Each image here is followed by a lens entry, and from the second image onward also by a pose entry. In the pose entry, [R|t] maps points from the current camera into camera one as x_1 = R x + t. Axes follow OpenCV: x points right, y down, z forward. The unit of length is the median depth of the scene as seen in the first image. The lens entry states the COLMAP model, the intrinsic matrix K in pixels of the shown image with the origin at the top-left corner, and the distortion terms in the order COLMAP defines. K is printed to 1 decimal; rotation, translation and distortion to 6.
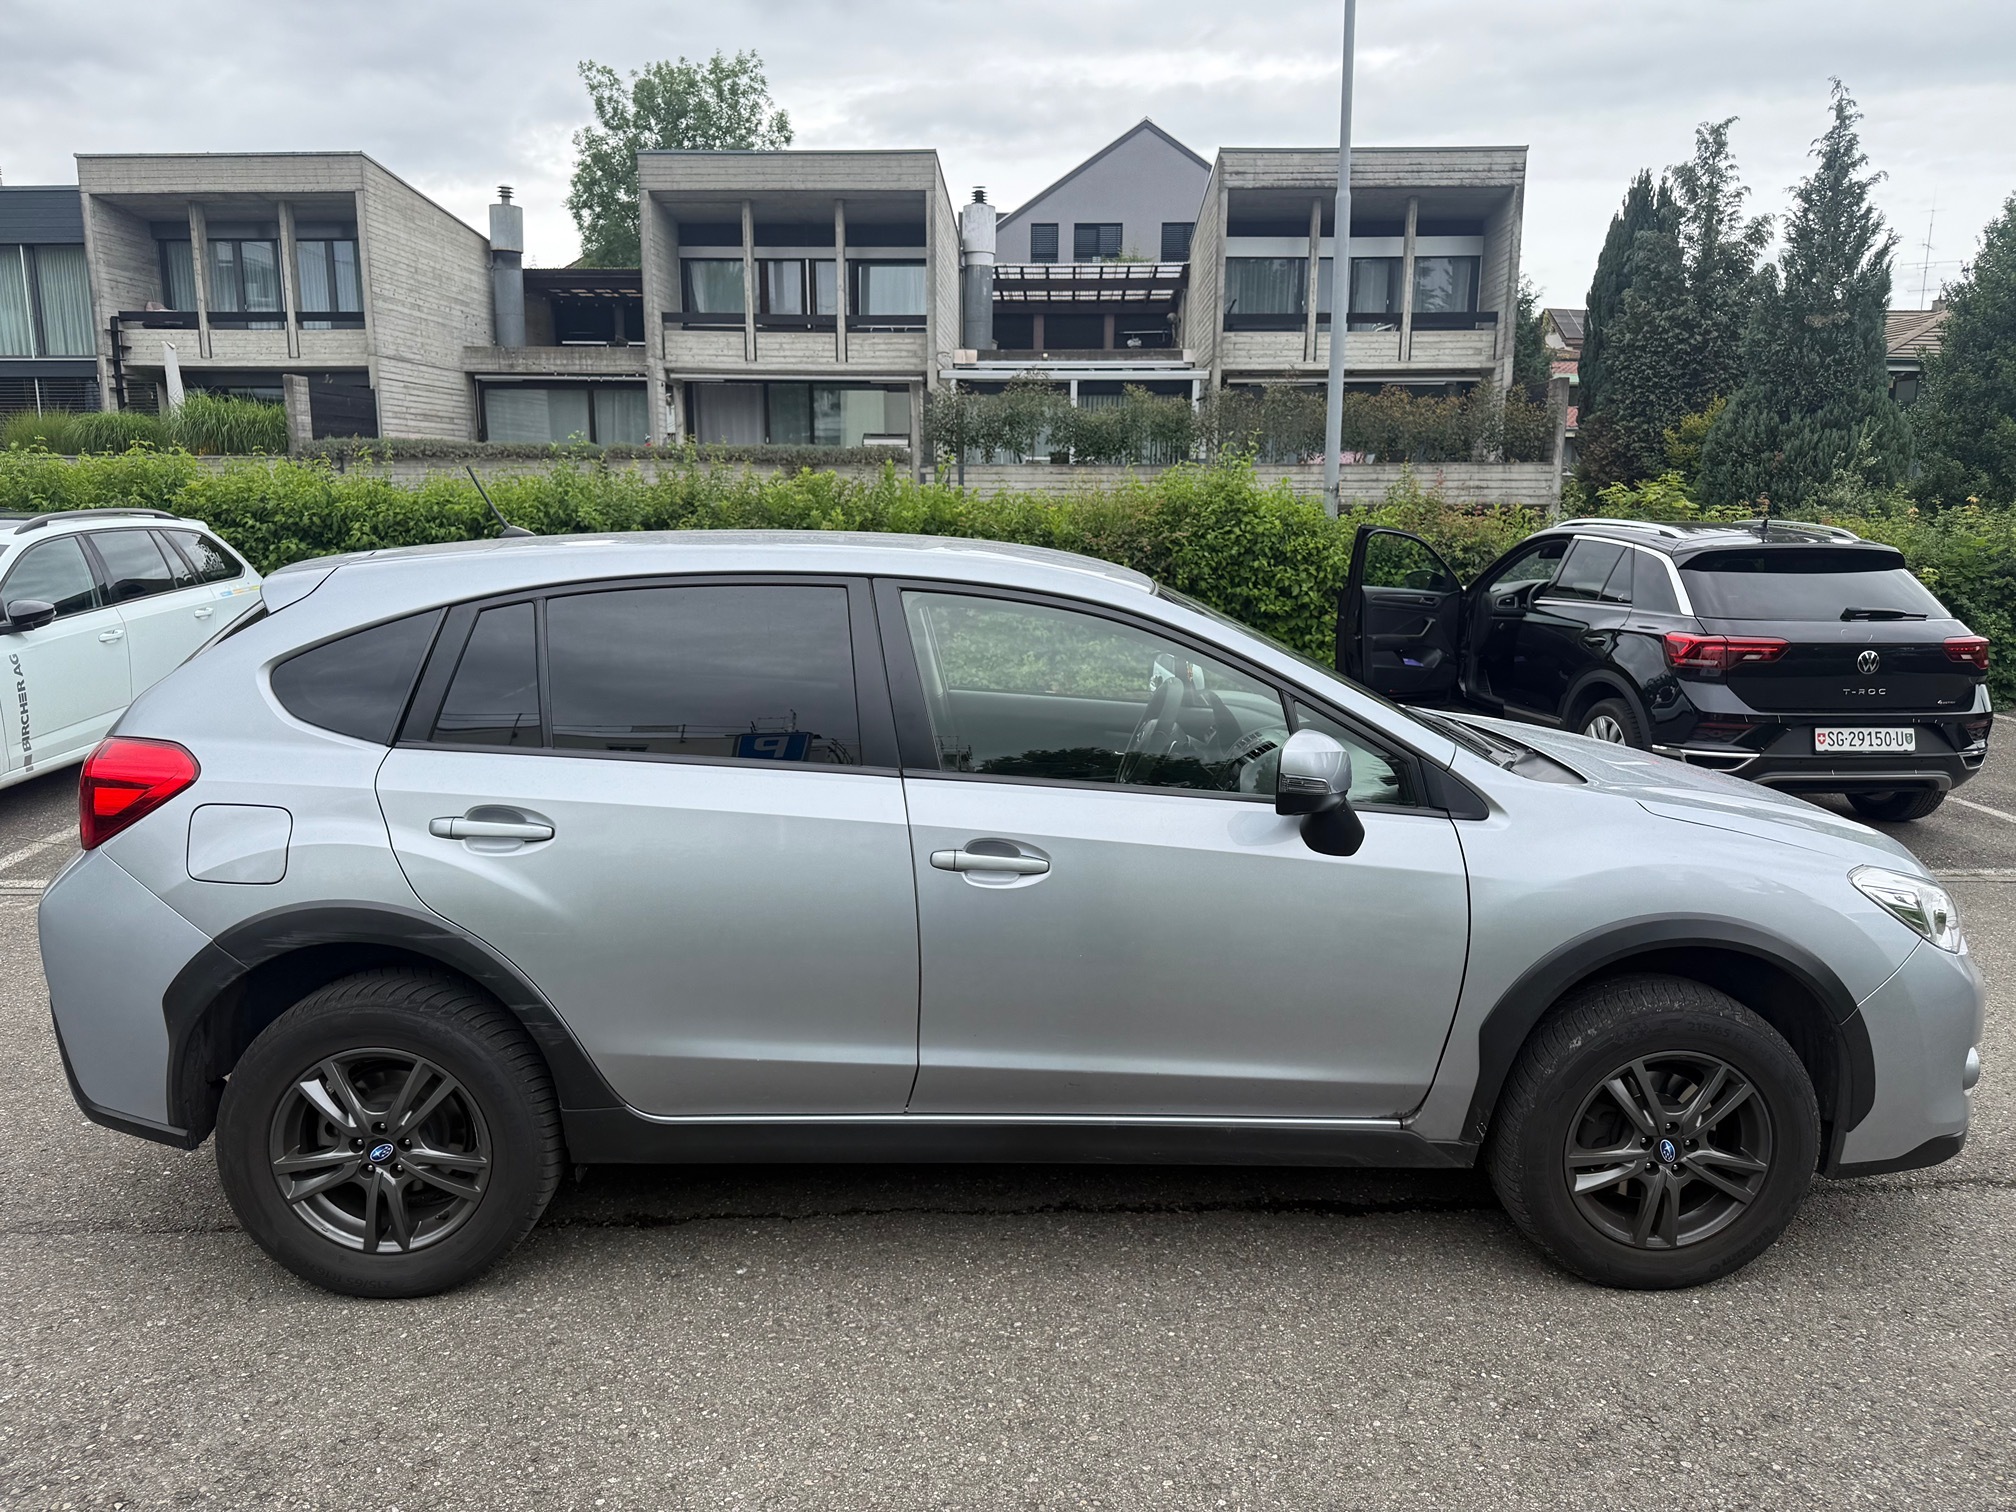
lens RADIAL K [[1355.9, 0, 1004.0], [0, 1355.9, 799.1], [0, 0, 1]] dist [0.004700, -0.017087]
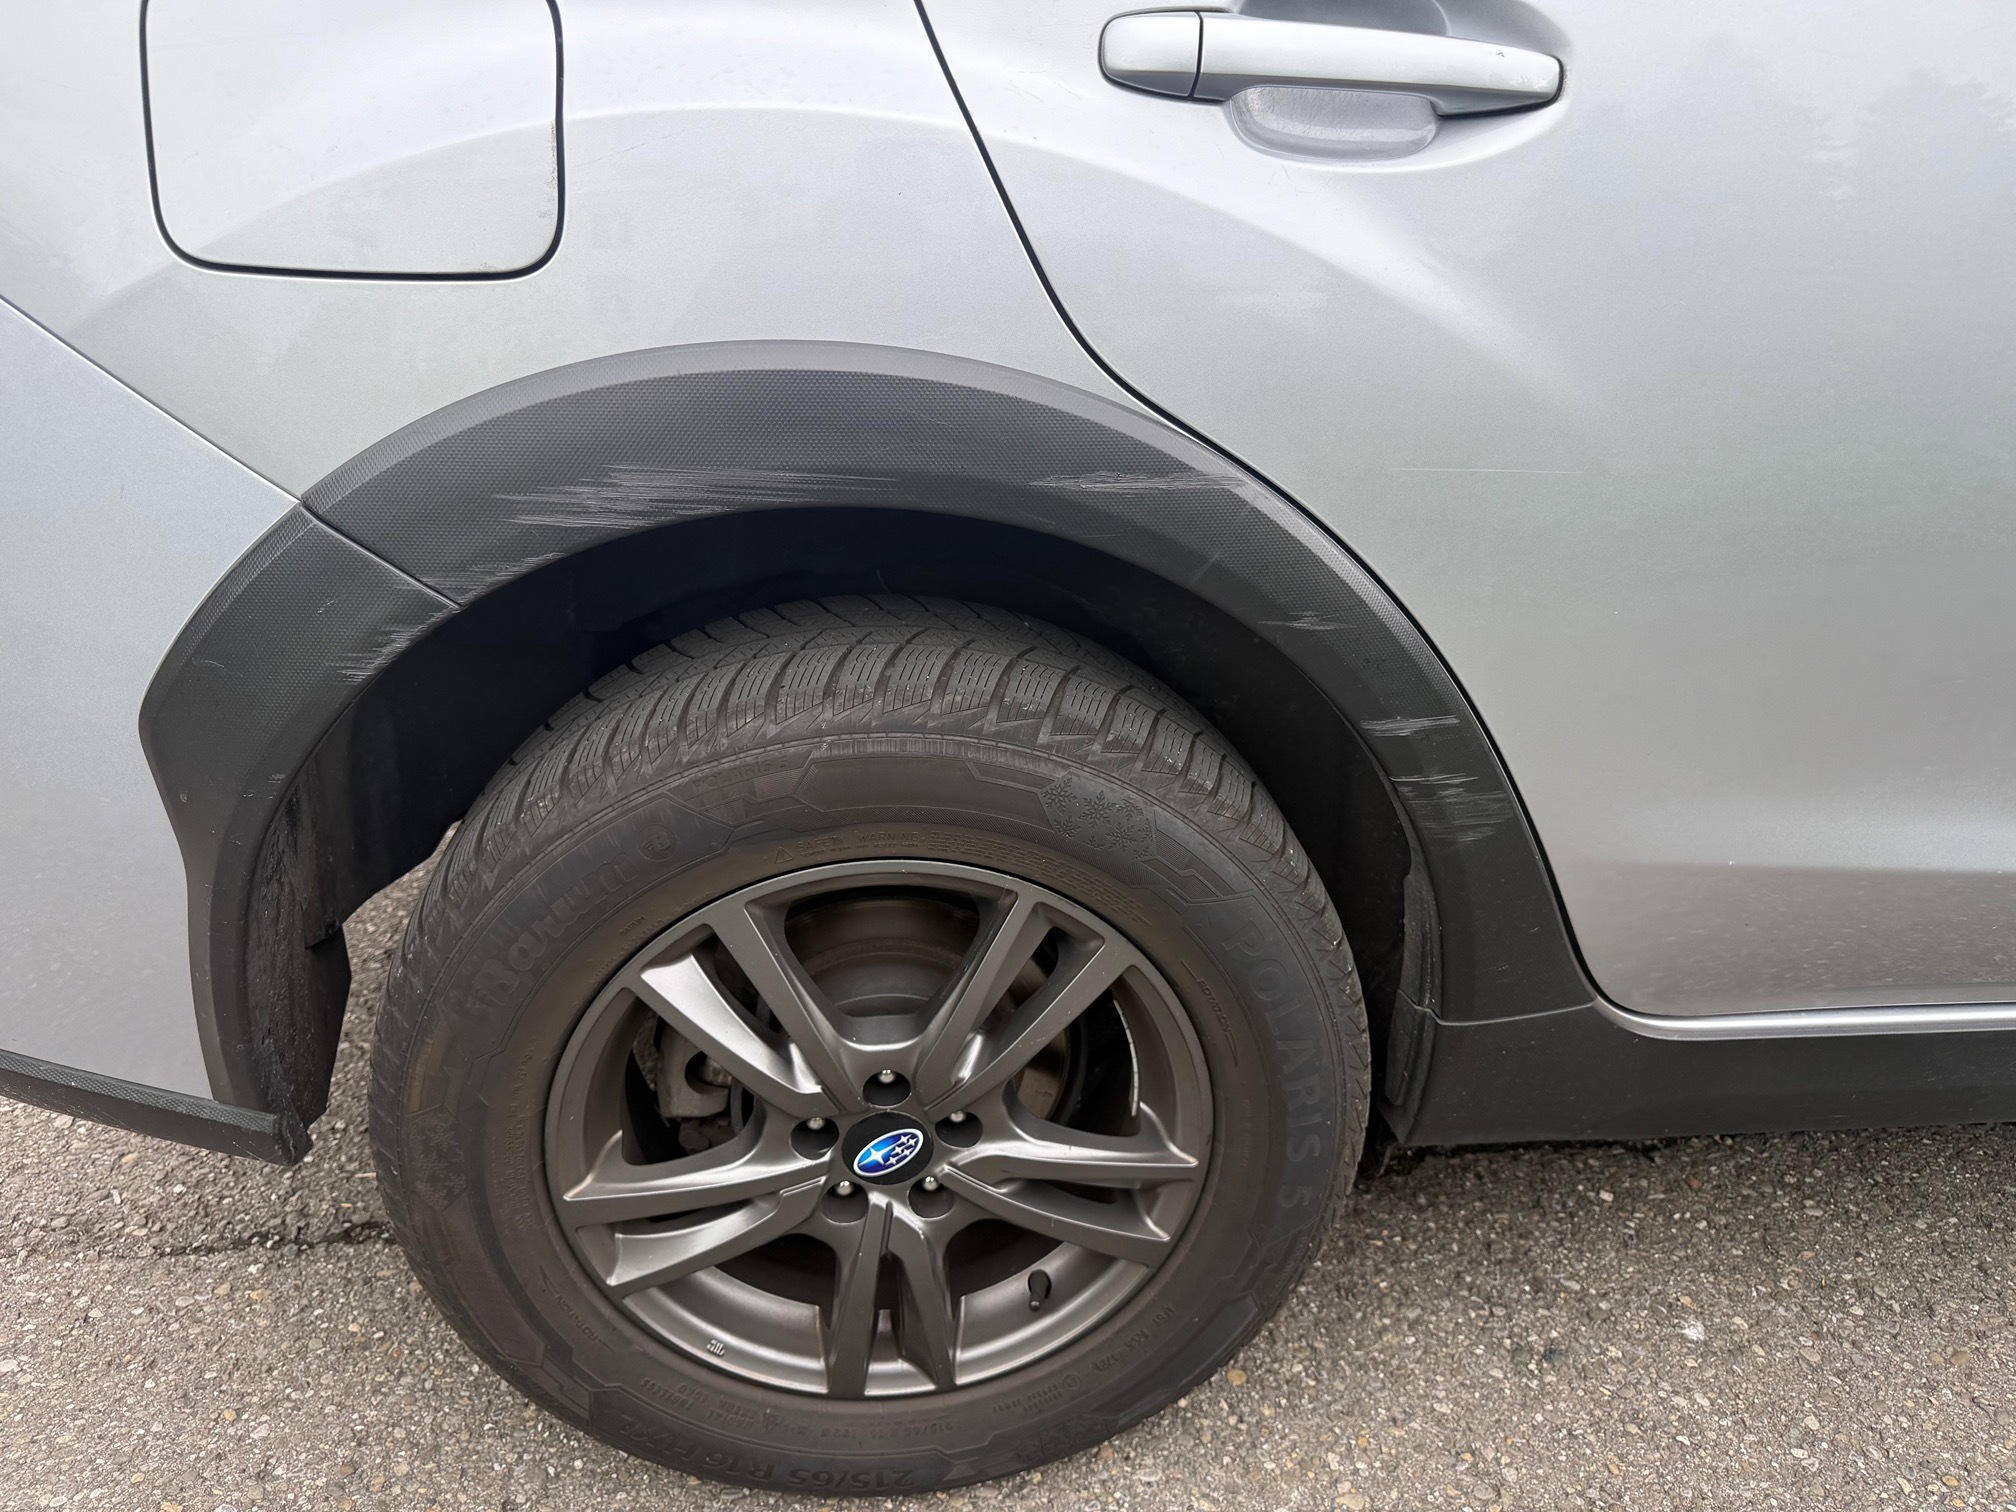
lens RADIAL K [[1403.7, 0, 1008.0], [0, 1403.7, 756.0], [0, 0, 1]] dist [-0.002678, -0.007043]
pose [[0.998833, -0.017387, 0.045050, -0.031815], [0.005998, 0.970372, 0.241541, 0.005999], [-0.047915, -0.240989, 0.969344, 0.049449]]
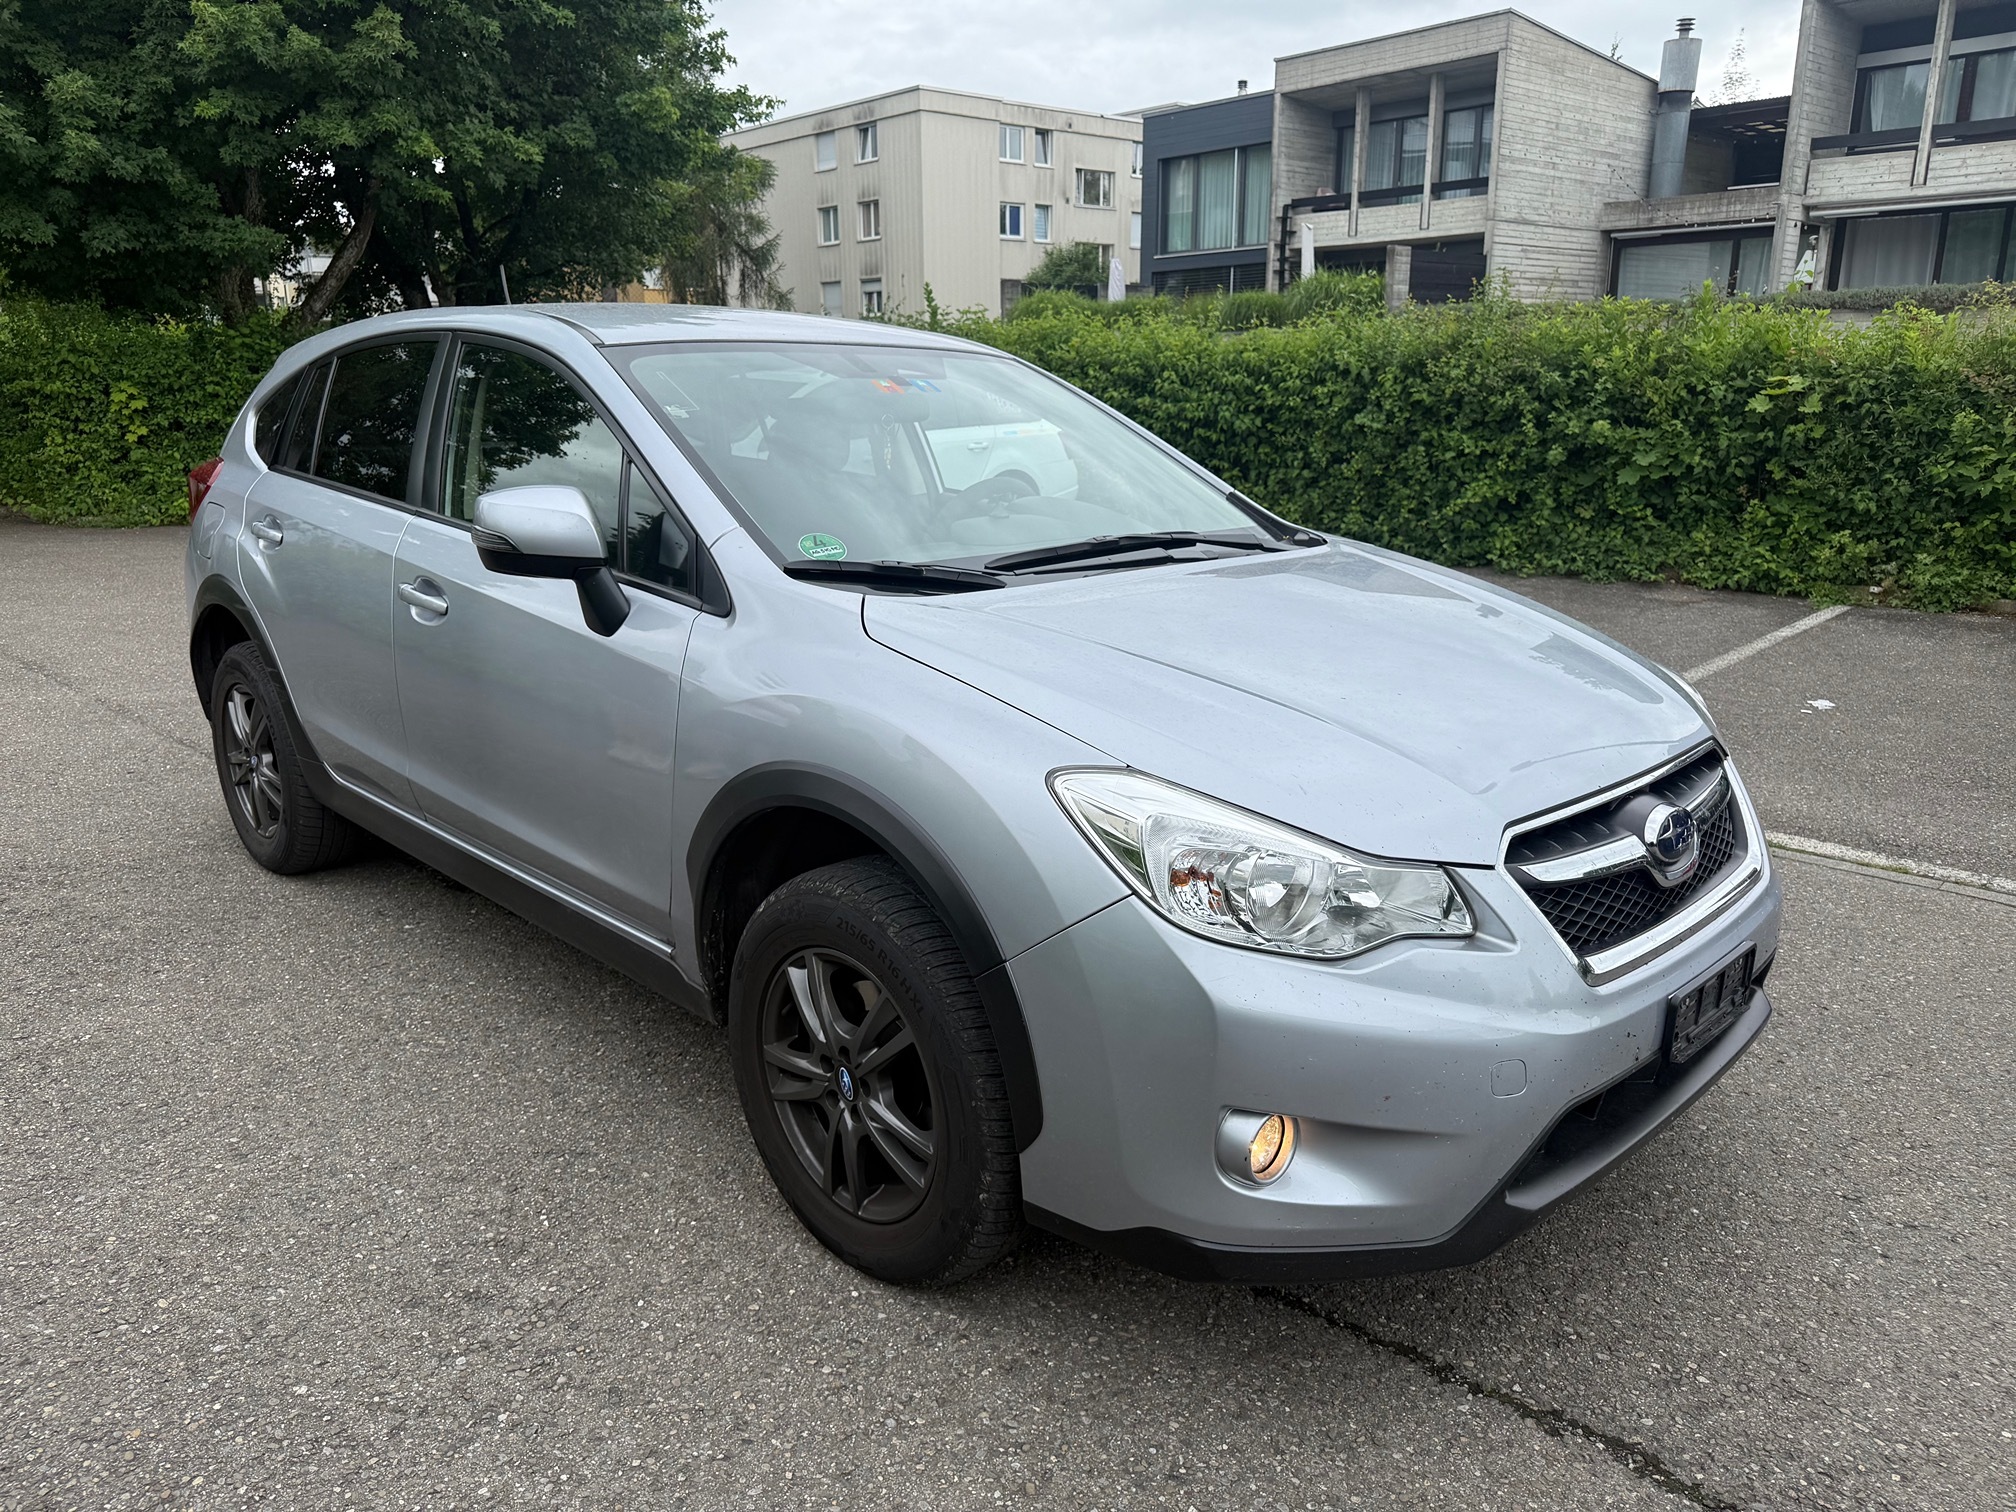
lens RADIAL K [[1403.7, 0, 1008.0], [0, 1403.7, 756.0], [0, 0, 1]] dist [-0.002678, -0.007043]
pose [[0.692308, 0.176765, -0.699617, 0.078095], [-0.143696, 0.983886, 0.106393, -0.000517], [0.707150, 0.026876, 0.706553, 0.038544]]
